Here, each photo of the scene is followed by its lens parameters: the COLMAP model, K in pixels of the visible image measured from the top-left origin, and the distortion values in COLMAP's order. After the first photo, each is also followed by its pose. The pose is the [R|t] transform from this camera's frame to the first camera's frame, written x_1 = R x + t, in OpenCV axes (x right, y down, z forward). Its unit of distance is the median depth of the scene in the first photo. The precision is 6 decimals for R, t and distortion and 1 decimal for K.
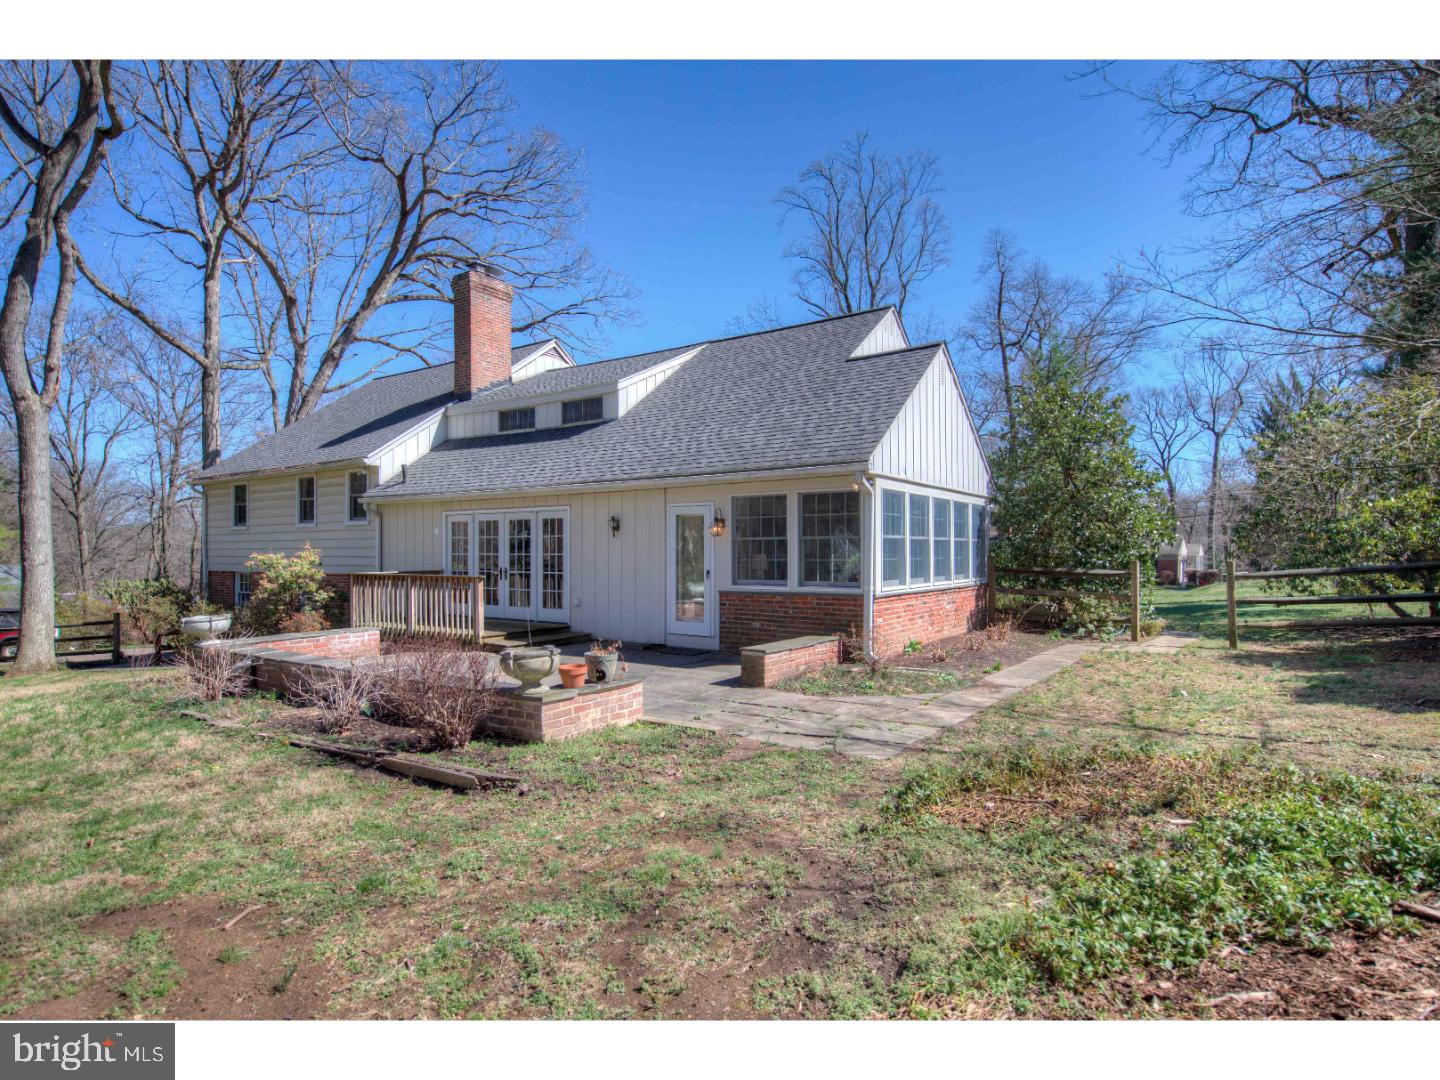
lens RADIAL K [[769.1, 0, 720.1], [0, 769.1, 541.7], [0, 0, 1]] dist [0.007090, 0.000382]
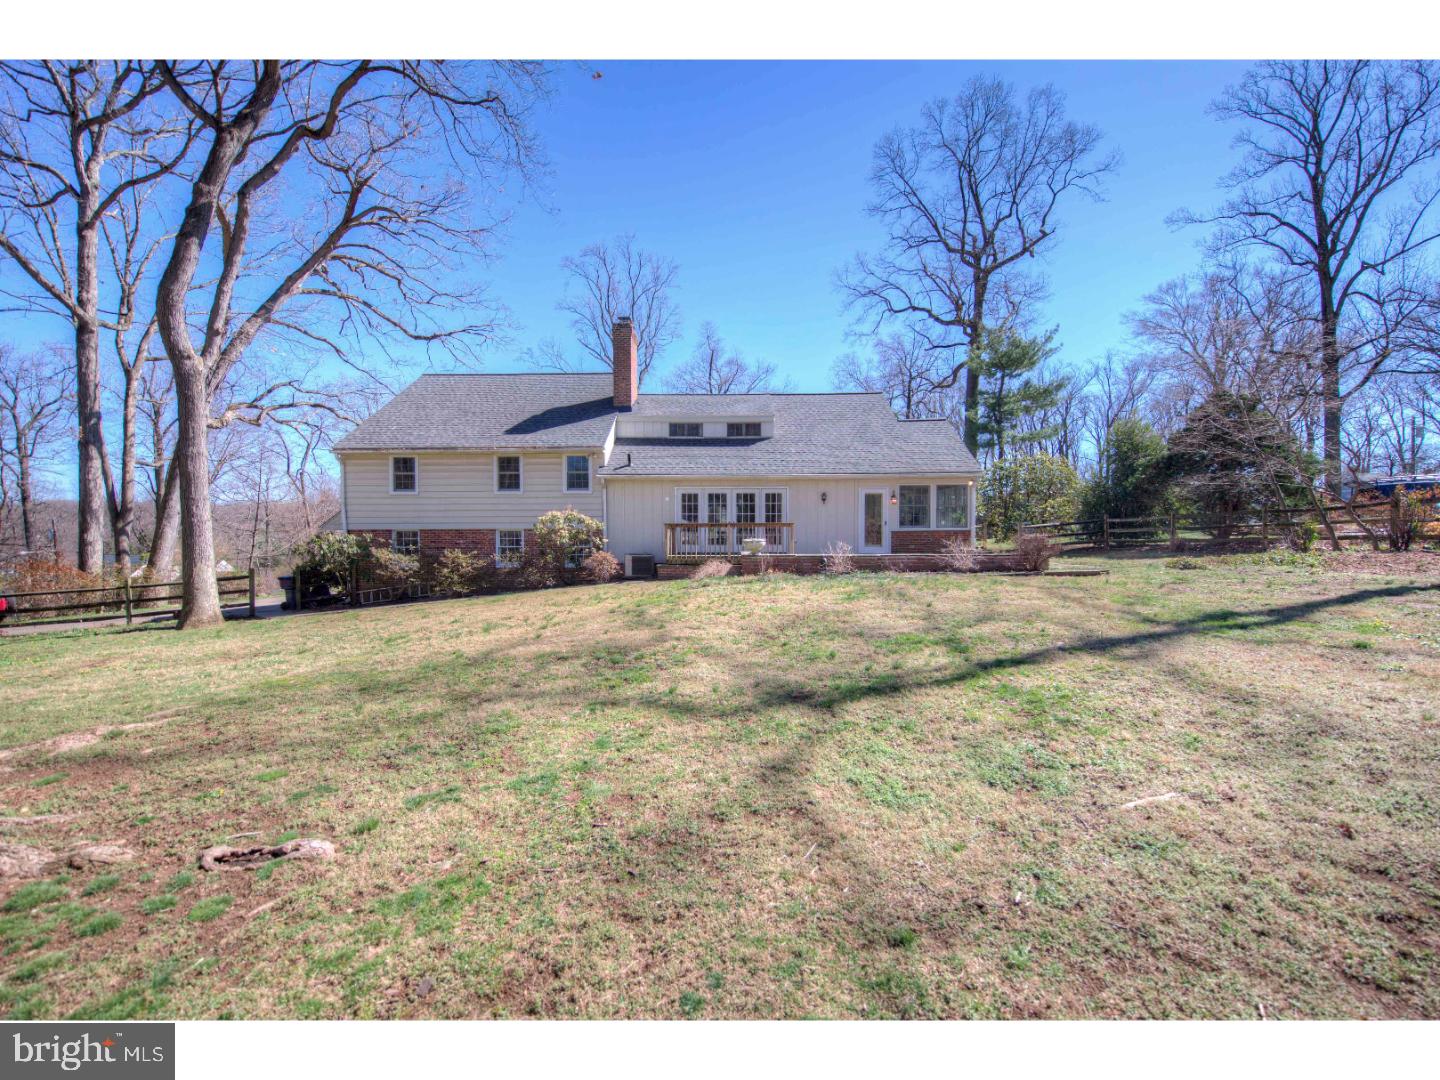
lens RADIAL K [[604.0, 0, 719.6], [0, 604.0, 539.9], [0, 0, 1]] dist [-0.000871, 0.000308]
pose [[0.839696, 0.000611, 0.543057, -0.860236], [-0.006959, 0.999929, 0.009635, 0.051078], [-0.543012, -0.011870, 0.839641, -0.066048]]
